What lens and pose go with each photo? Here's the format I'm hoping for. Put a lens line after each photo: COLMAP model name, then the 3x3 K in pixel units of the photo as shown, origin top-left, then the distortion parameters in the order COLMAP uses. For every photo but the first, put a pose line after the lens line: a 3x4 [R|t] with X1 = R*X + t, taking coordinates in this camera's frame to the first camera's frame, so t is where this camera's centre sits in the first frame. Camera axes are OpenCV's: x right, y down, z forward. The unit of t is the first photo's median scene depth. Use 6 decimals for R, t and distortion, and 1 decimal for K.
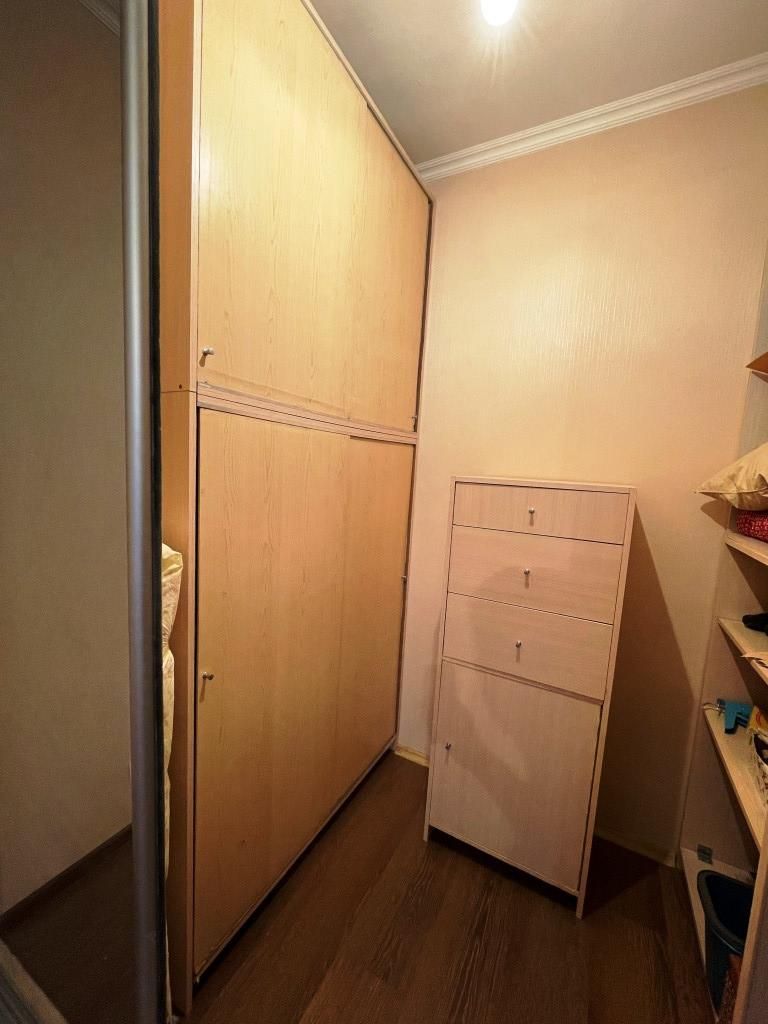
lens RADIAL K [[417.5, 0, 386.1], [0, 417.5, 512.2], [0, 0, 1]] dist [0.000982, 0.000245]
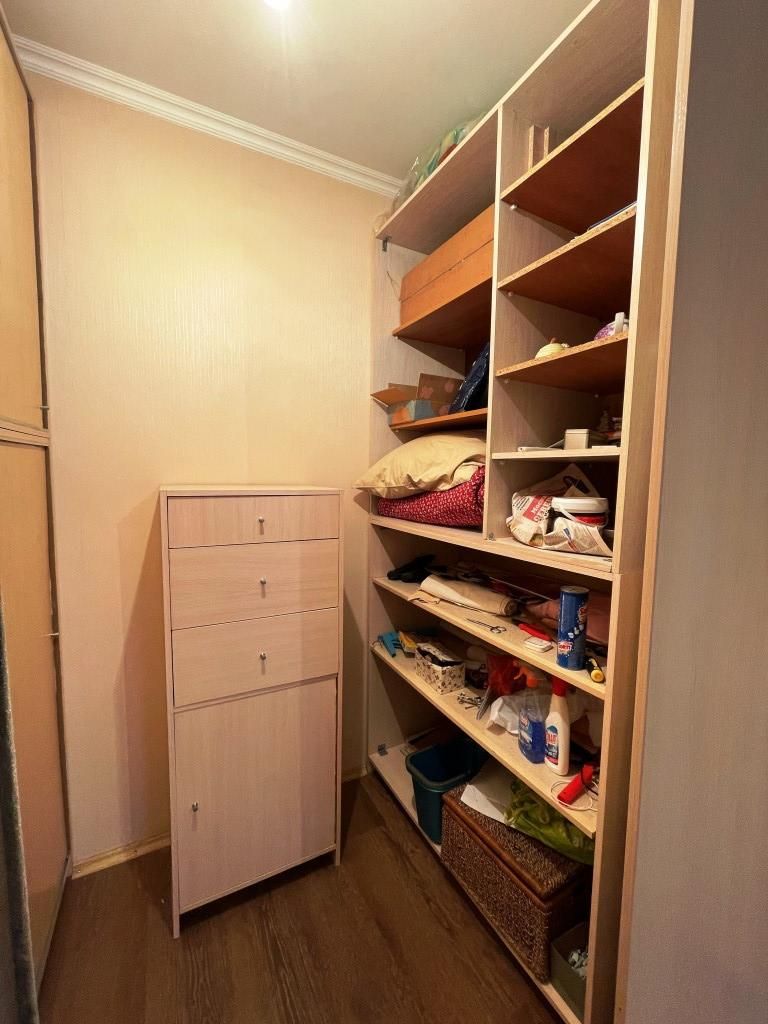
lens RADIAL K [[417.5, 0, 383.8], [0, 417.5, 511.6], [0, 0, 1]] dist [0.000982, 0.000245]
pose [[0.565392, -0.122005, 0.815749, -0.273304], [0.108090, 0.991430, 0.073364, -0.059811], [-0.817709, 0.046695, 0.573734, 0.185615]]
